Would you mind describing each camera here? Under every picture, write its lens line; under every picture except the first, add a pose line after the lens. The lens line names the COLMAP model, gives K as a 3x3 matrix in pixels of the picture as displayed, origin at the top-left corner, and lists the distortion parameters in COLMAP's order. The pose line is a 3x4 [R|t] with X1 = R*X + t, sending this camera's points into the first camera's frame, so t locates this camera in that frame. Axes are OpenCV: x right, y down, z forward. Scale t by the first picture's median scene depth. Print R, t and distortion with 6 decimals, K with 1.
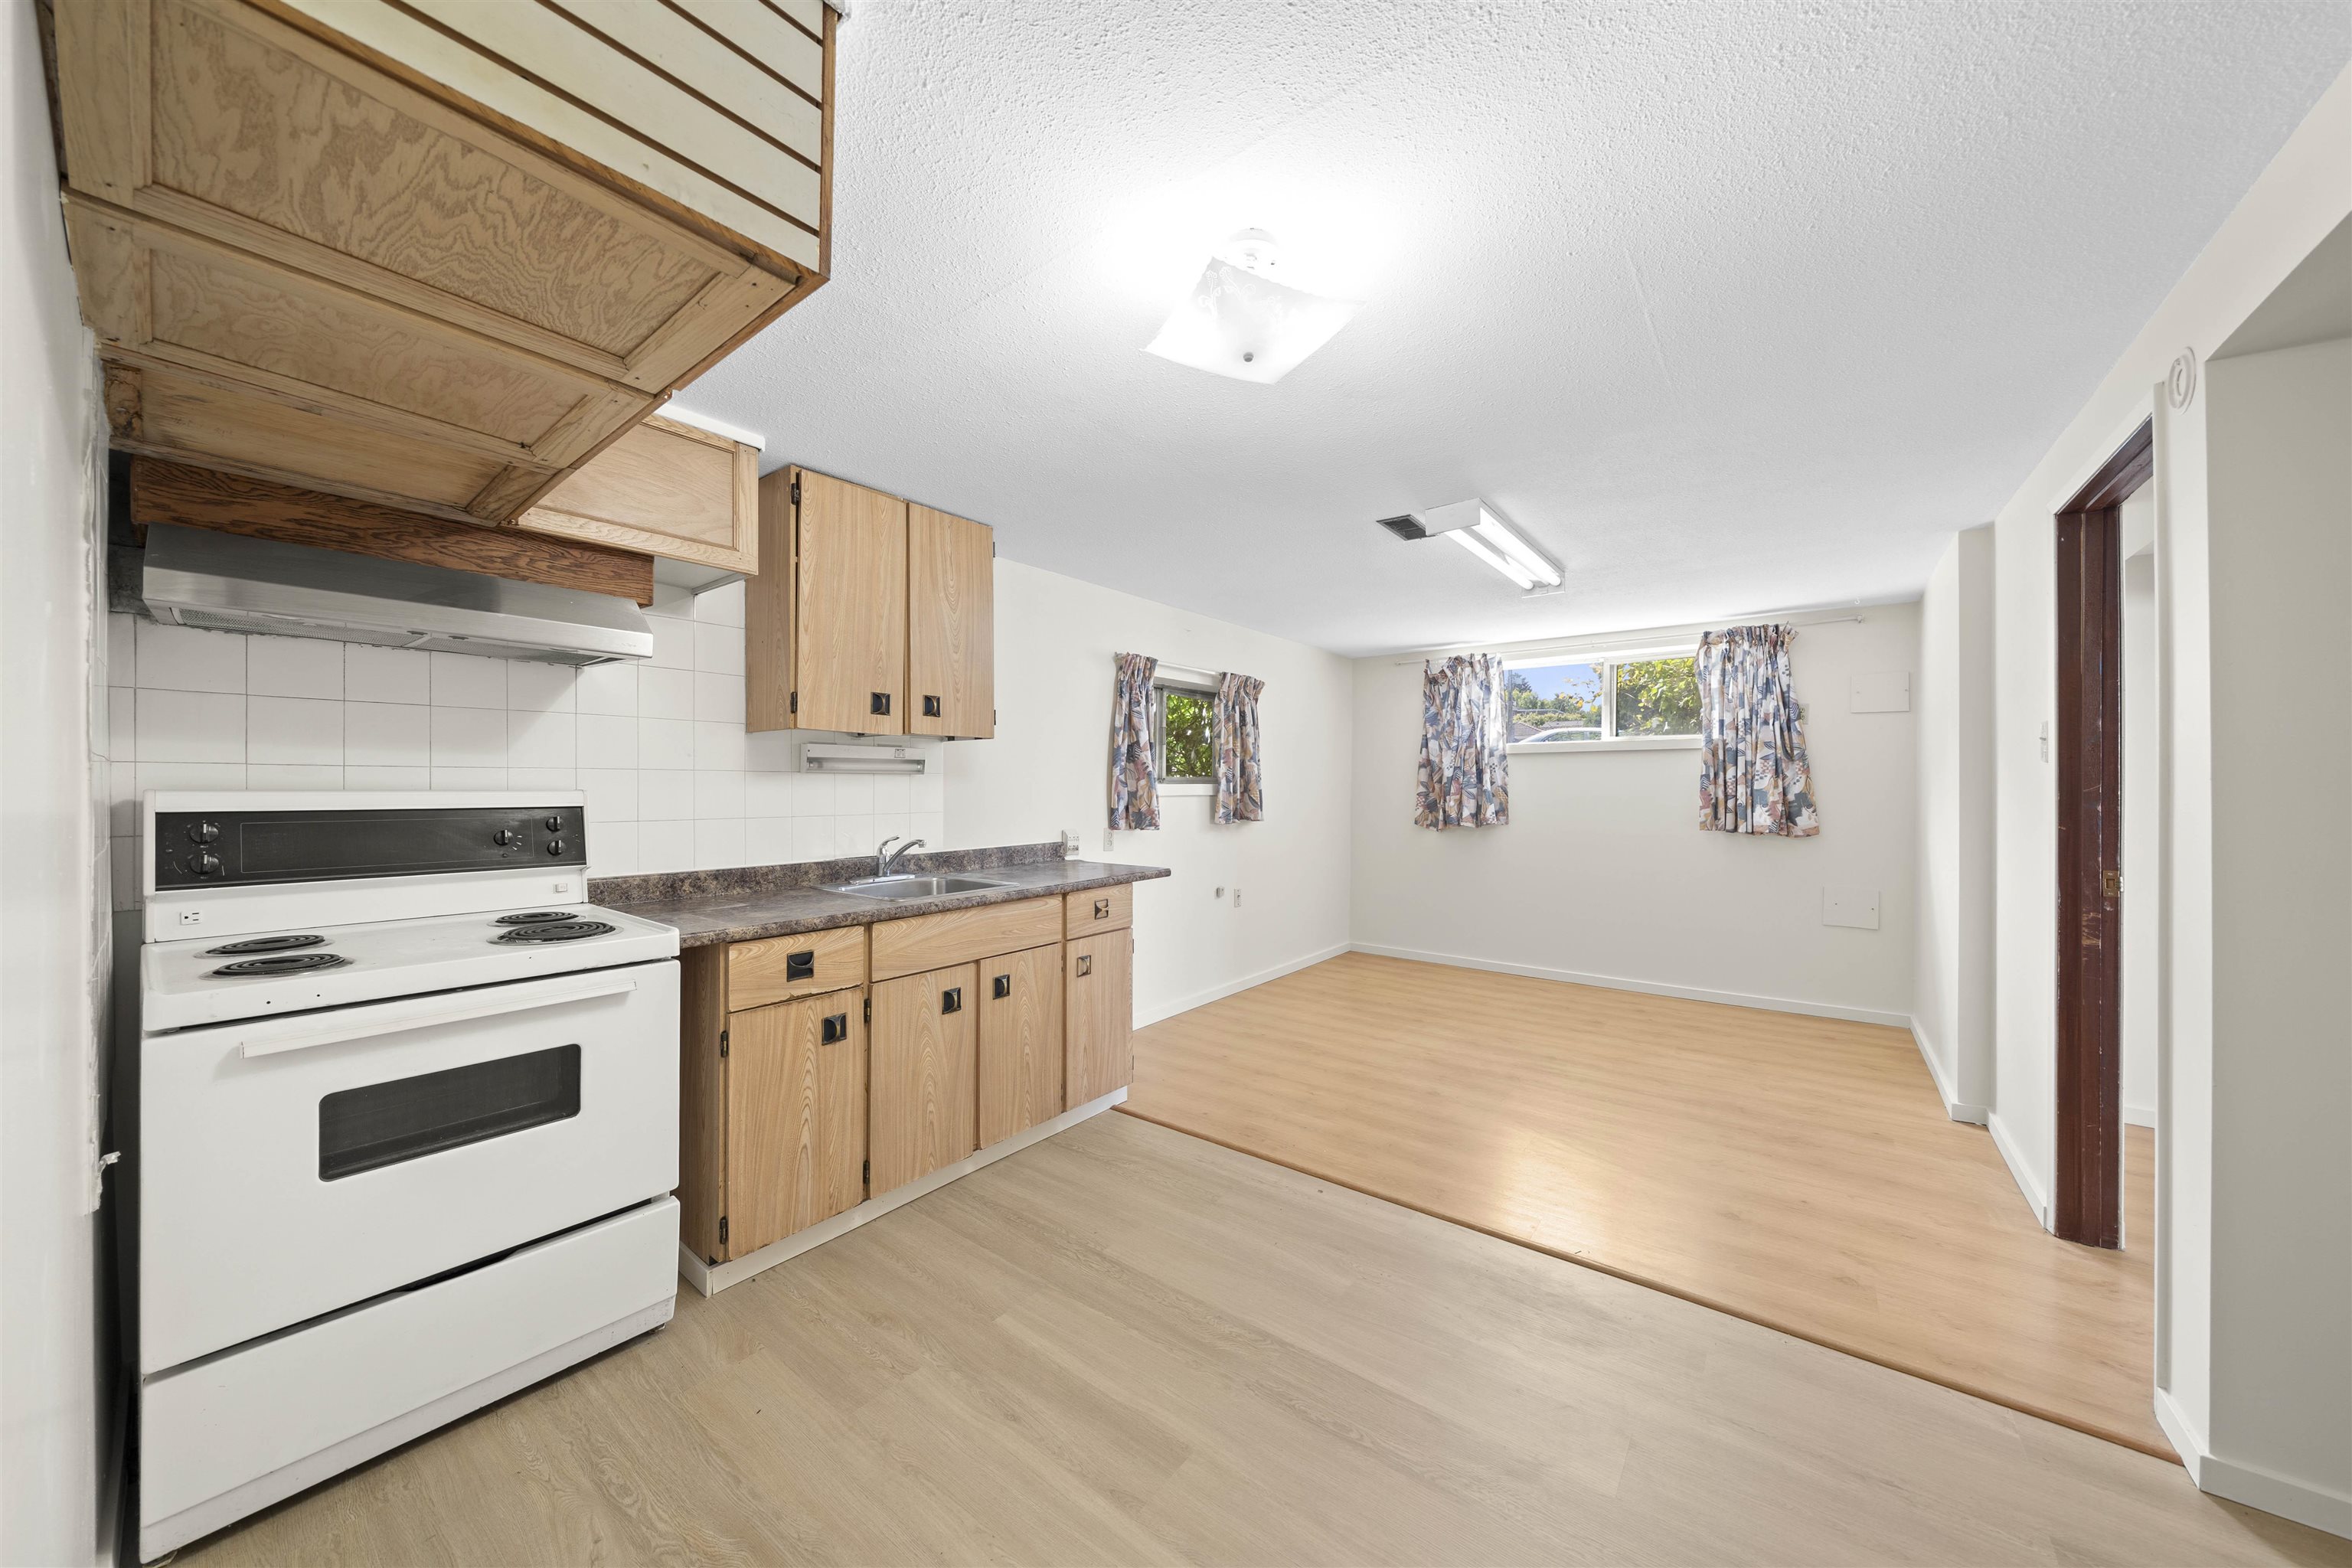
lens RADIAL K [[809.9, 0, 1170.7], [0, 809.9, 791.5], [0, 0, 1]] dist [-0.000109, 0.000007]
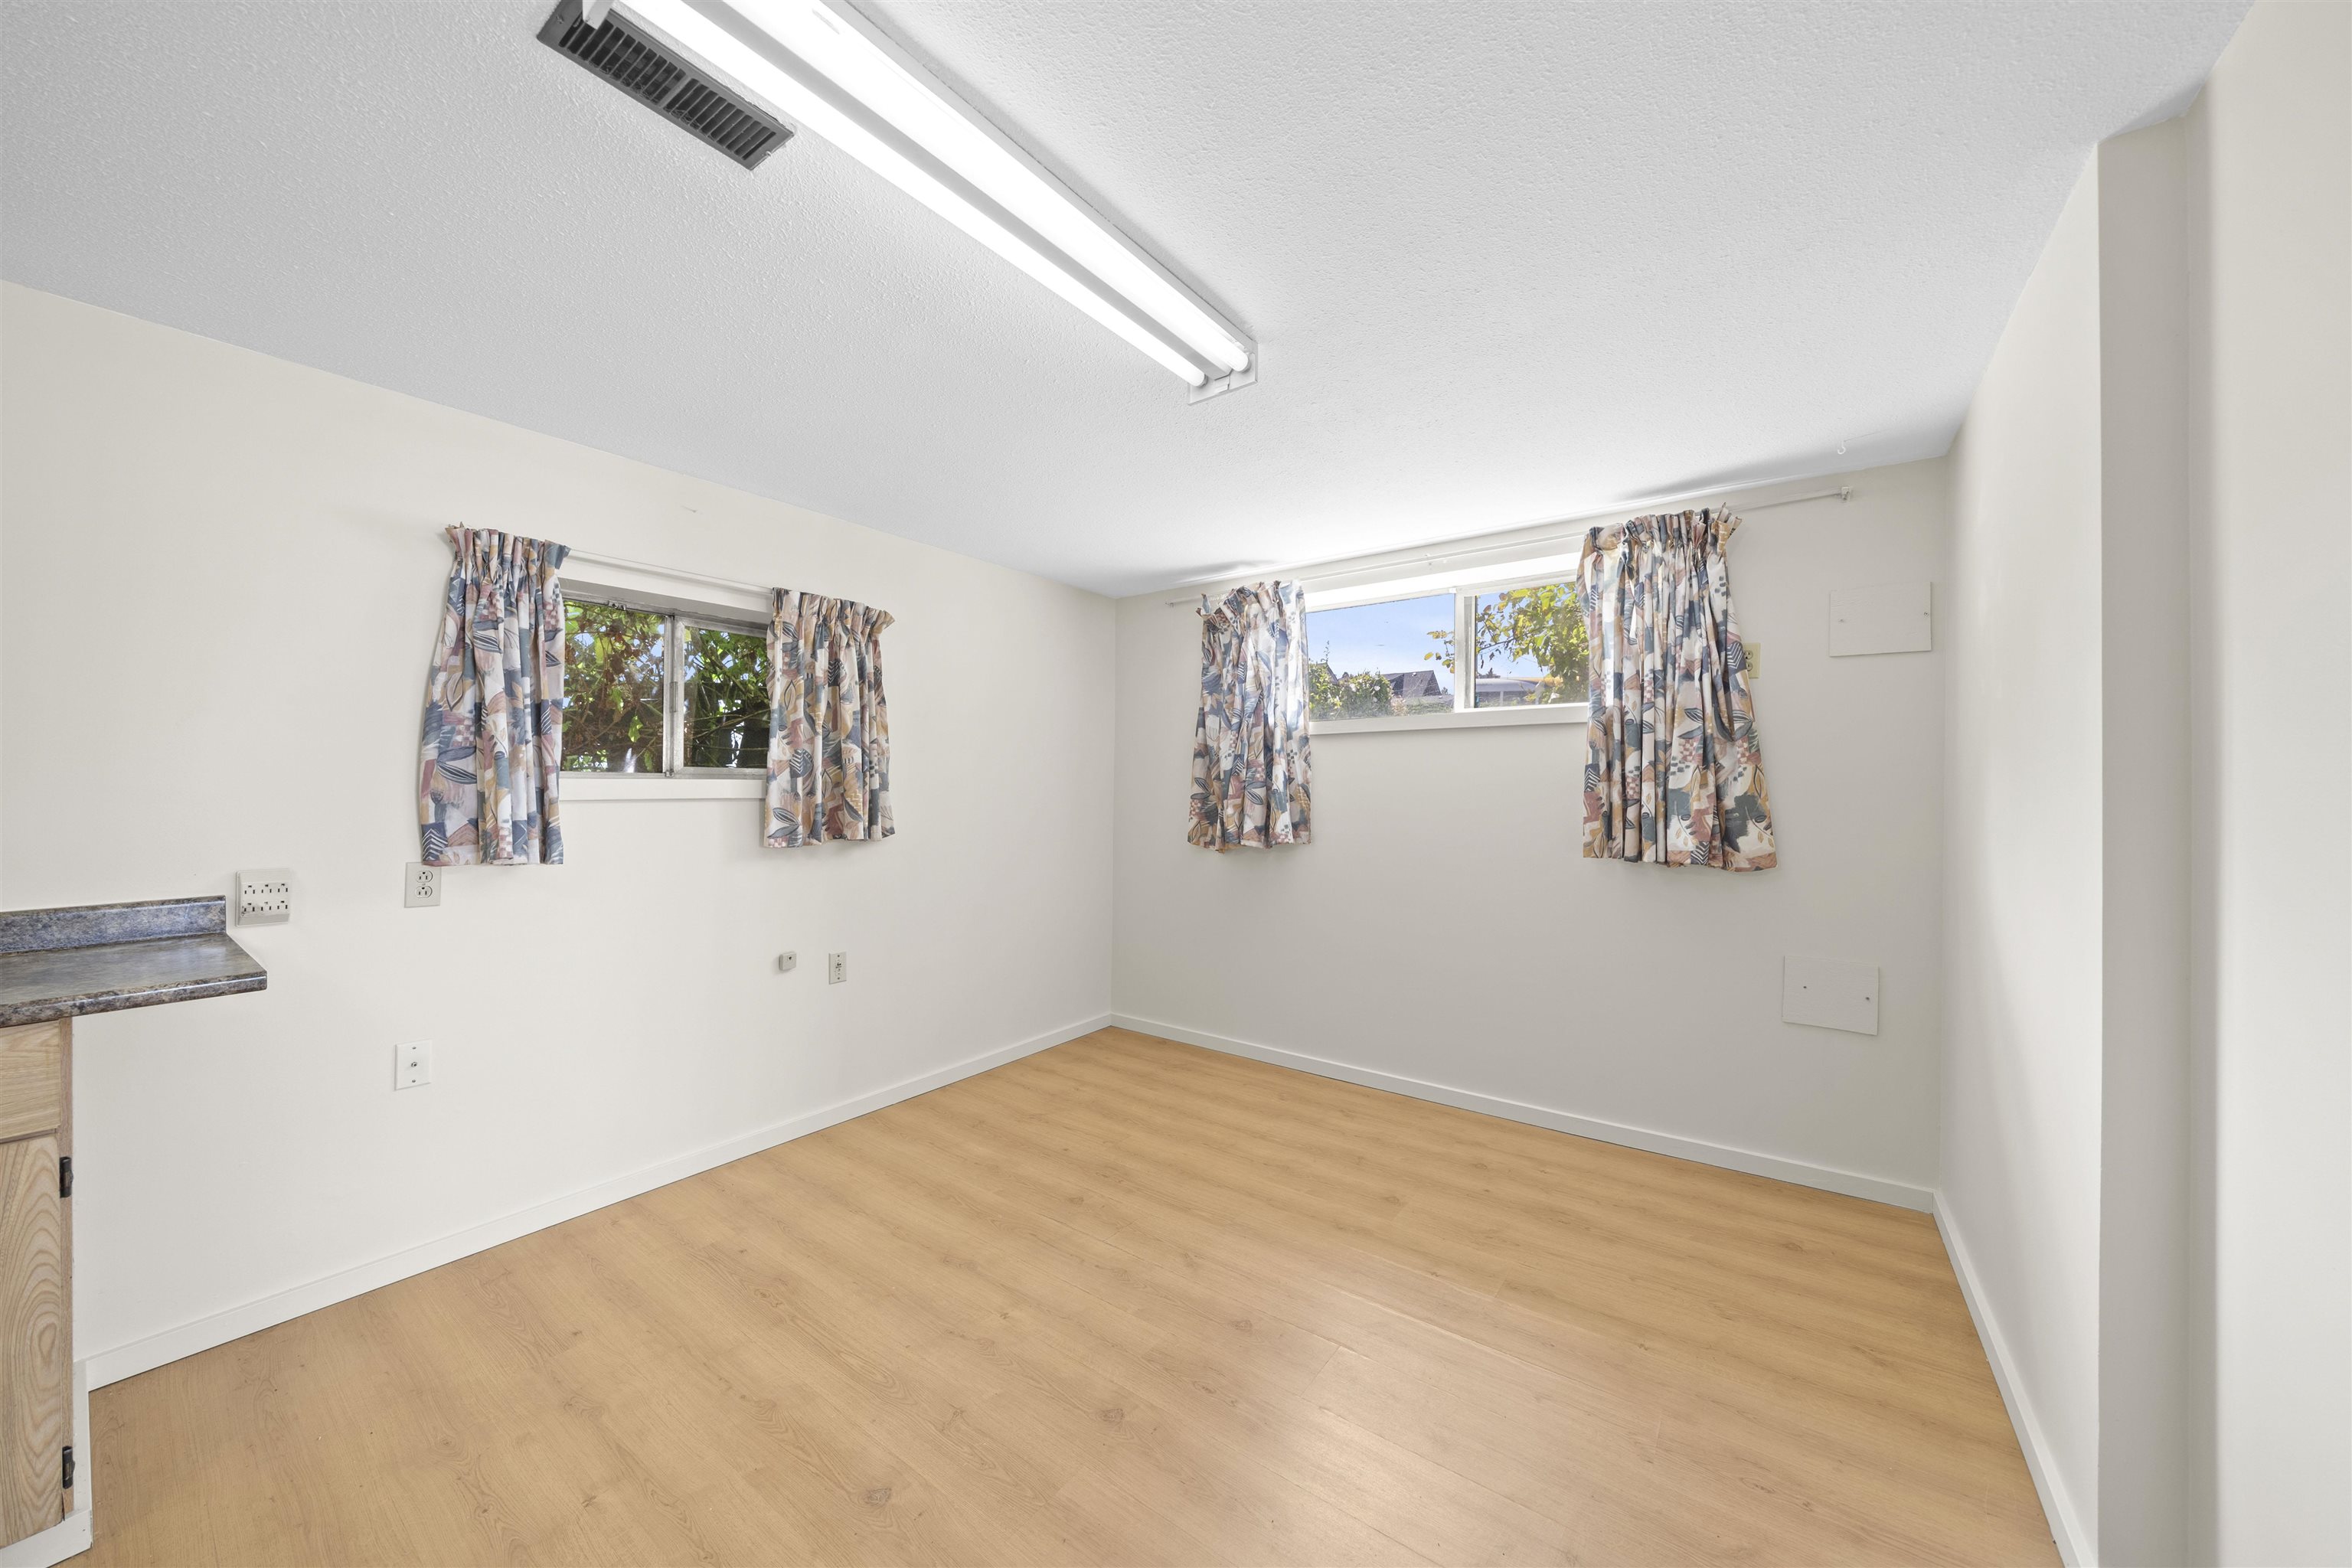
lens RADIAL K [[817.4, 0, 1170.4], [0, 817.4, 792.7], [0, 0, 1]] dist [-0.000714, 0.000044]
pose [[0.999690, 0.000762, 0.024880, 0.339703], [-0.000730, 0.999999, -0.001285, 0.000842], [-0.024881, 0.001266, 0.999690, 0.410462]]
